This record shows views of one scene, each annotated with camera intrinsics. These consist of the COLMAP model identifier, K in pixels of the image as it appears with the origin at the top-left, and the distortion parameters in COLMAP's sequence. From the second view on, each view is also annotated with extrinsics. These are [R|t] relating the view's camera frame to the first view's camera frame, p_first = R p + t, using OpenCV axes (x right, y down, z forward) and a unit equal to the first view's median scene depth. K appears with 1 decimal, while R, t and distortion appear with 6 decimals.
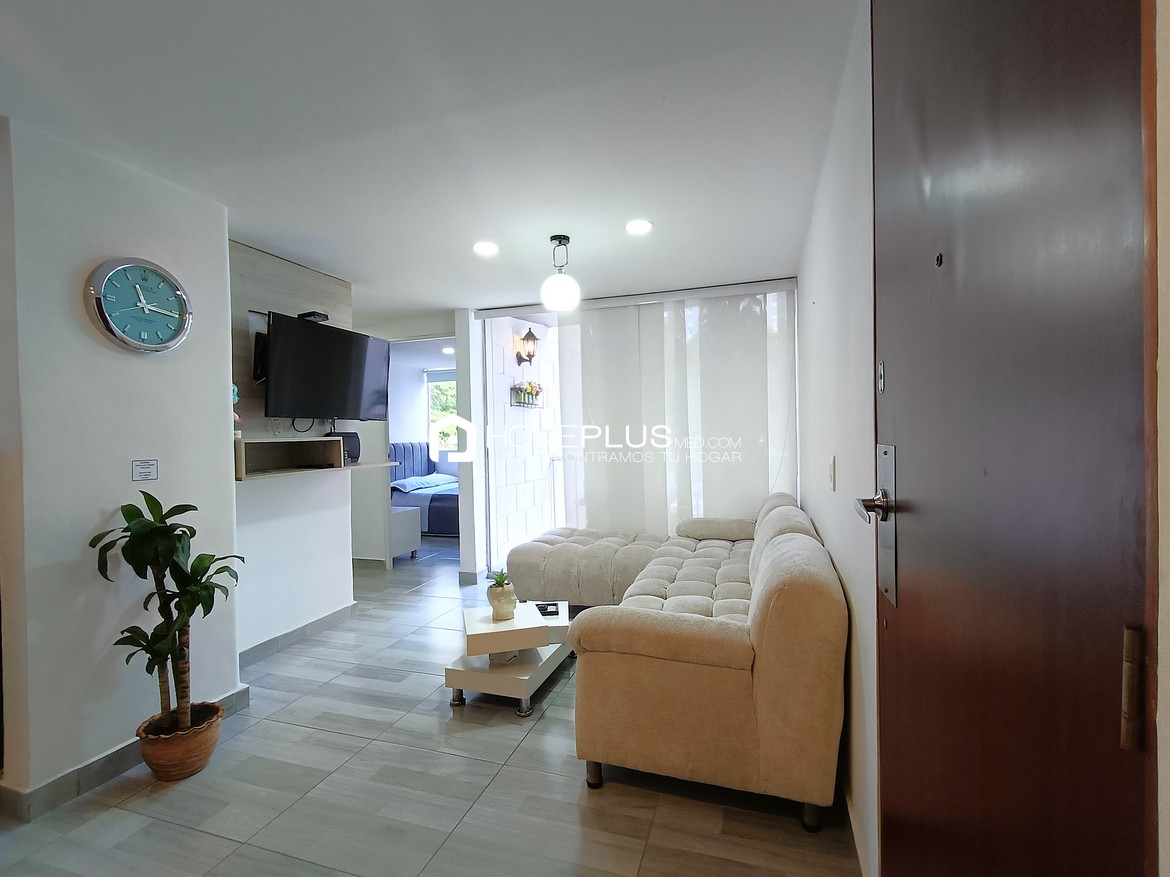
lens RADIAL K [[541.9, 0, 585.0], [0, 541.9, 438.5], [0, 0, 1]] dist [0.004268, 0.000347]
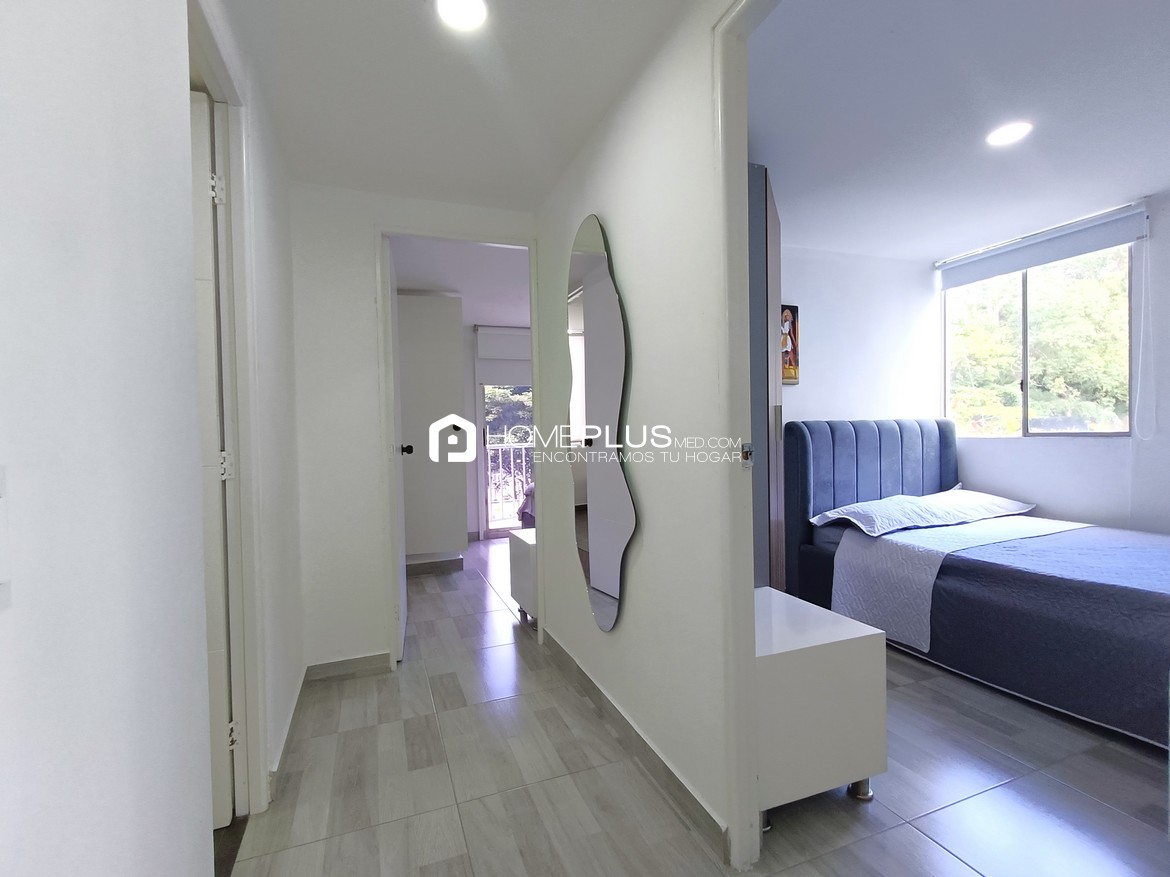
lens RADIAL K [[541.9, 0, 585.0], [0, 541.9, 438.5], [0, 0, 1]] dist [0.004268, 0.000347]
pose [[0.635236, 0.019955, -0.772060, -0.132583], [-0.000957, 0.999686, 0.025051, 0.012230], [0.772317, -0.015174, 0.635056, 0.498816]]
